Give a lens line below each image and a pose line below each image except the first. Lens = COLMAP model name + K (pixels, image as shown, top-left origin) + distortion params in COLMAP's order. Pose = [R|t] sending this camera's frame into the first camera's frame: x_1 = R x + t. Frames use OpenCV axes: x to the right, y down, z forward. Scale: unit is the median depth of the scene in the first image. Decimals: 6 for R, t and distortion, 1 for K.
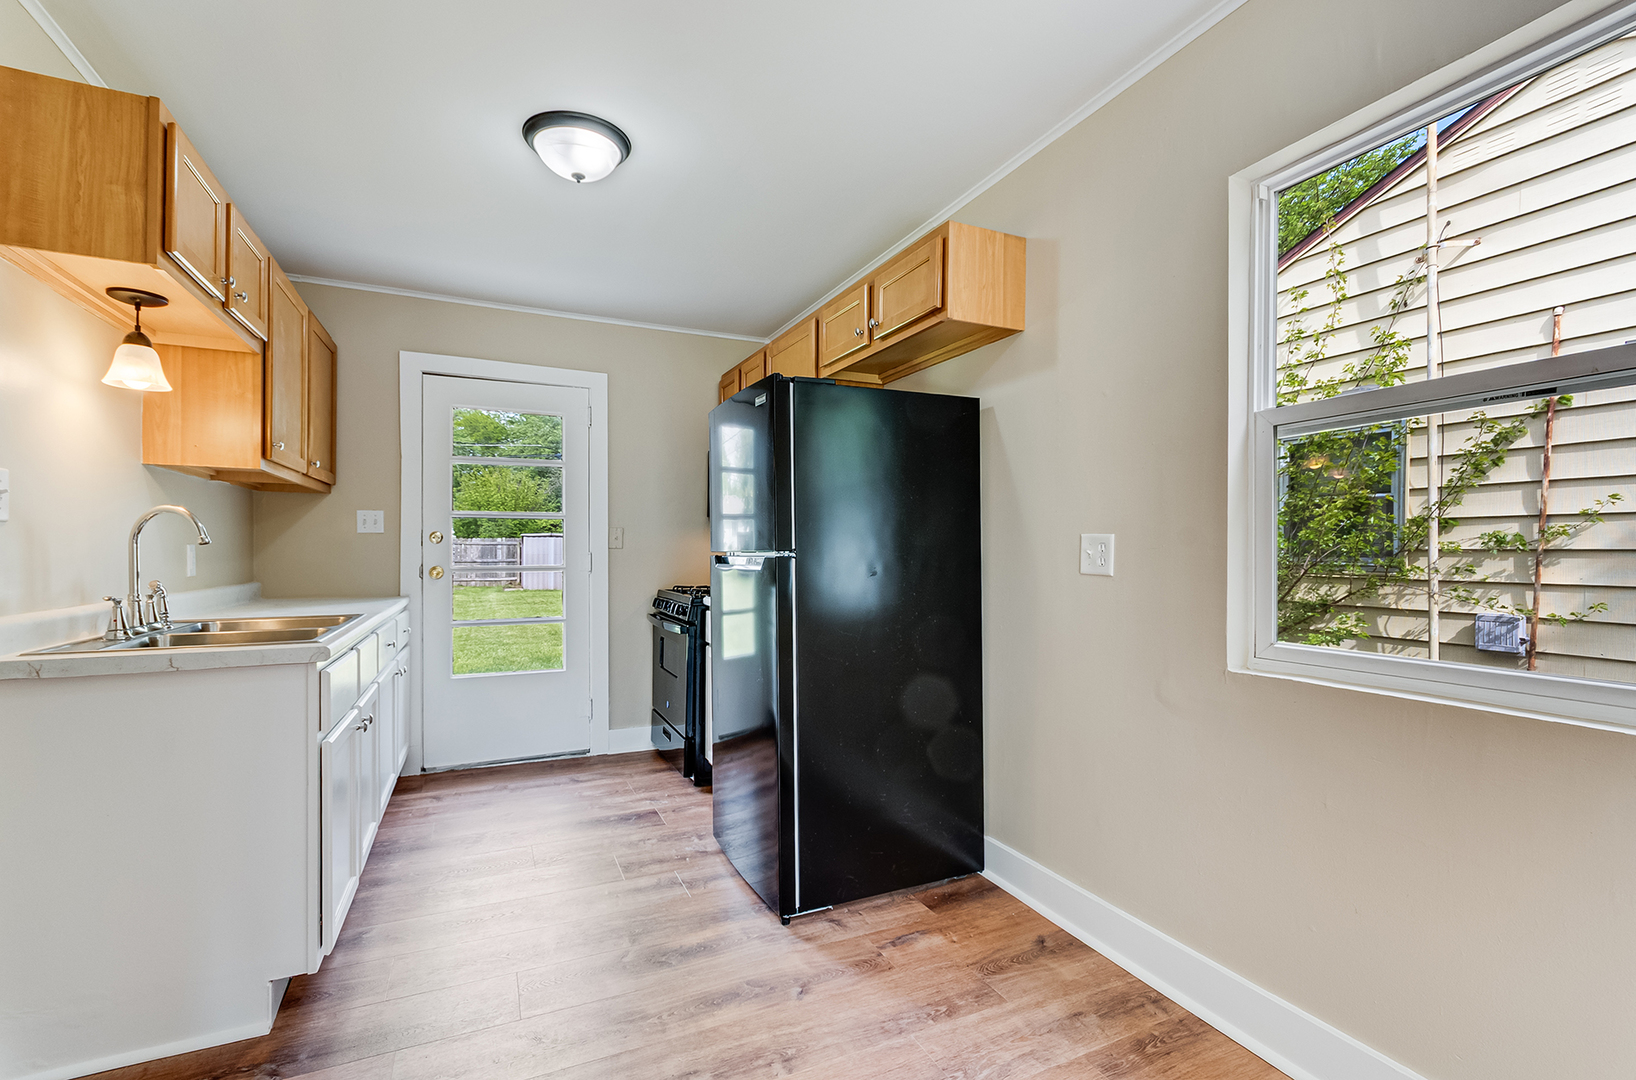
lens RADIAL K [[715.9, 0, 812.0], [0, 715.9, 557.2], [0, 0, 1]] dist [0.001421, 0.000205]
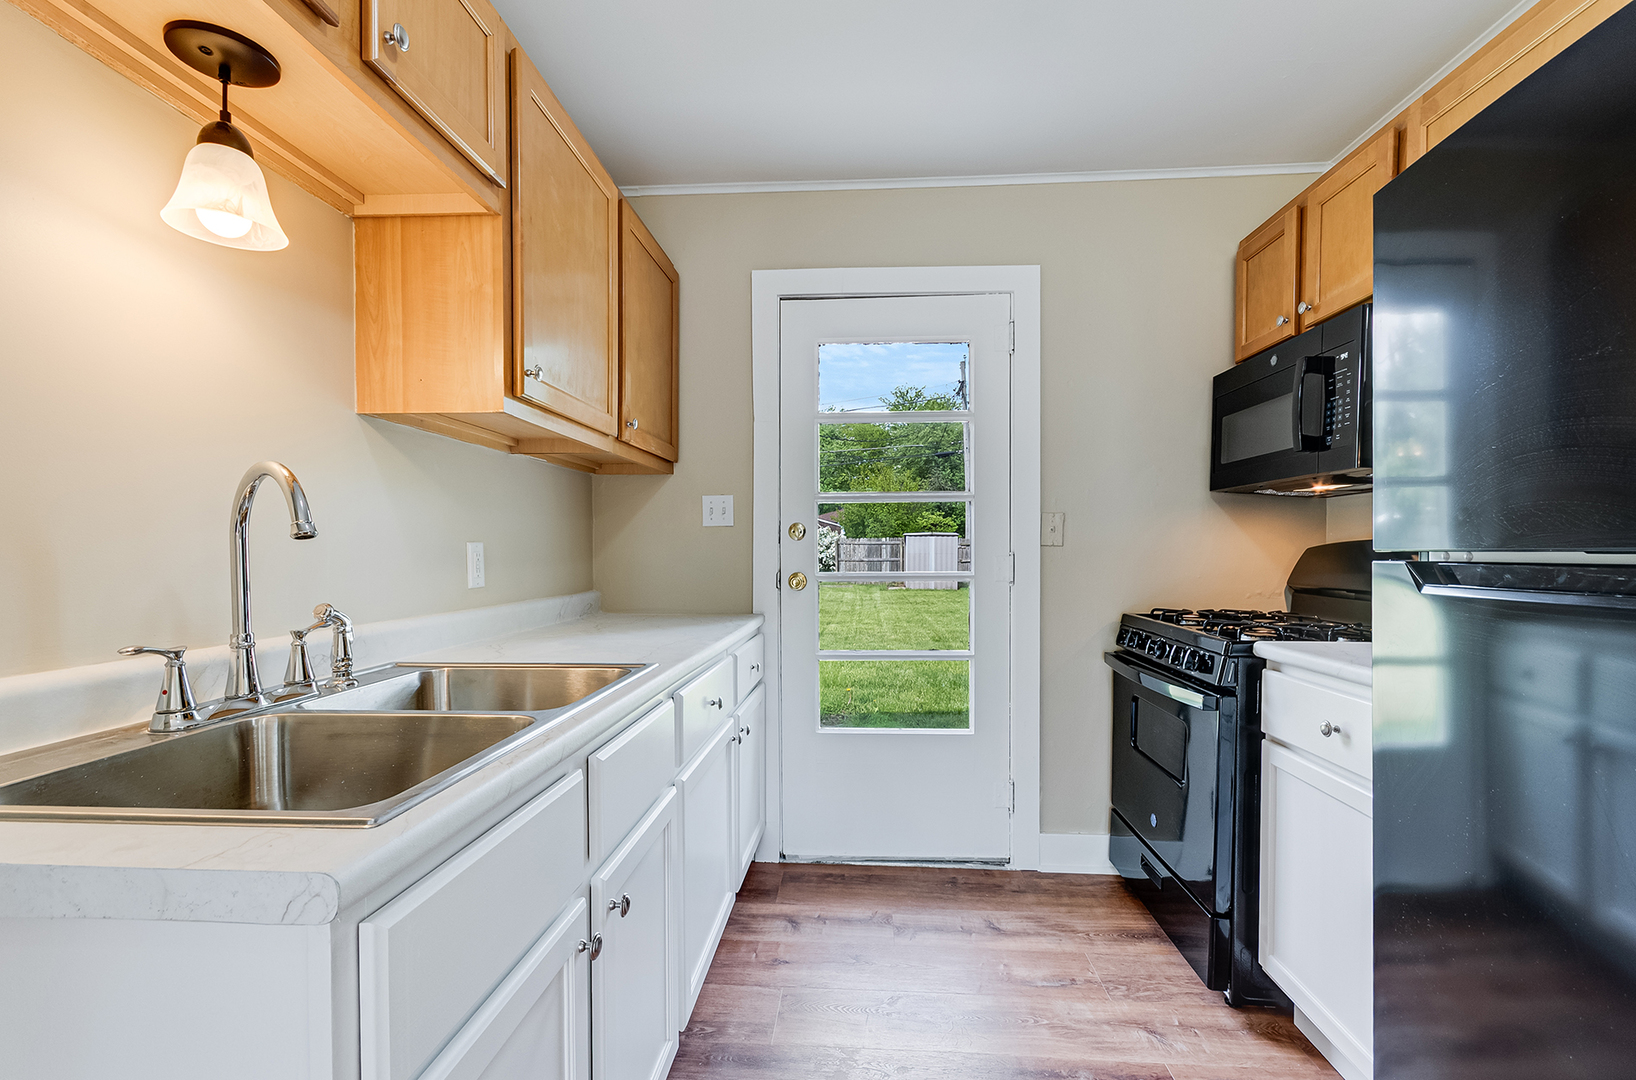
lens RADIAL K [[715.9, 0, 818.8], [0, 715.9, 553.0], [0, 0, 1]] dist [0.001421, 0.000205]
pose [[0.876295, -0.001494, -0.481773, -0.171262], [-0.000664, 0.999990, -0.004309, -0.003171], [0.481775, 0.004095, 0.876285, 0.401789]]
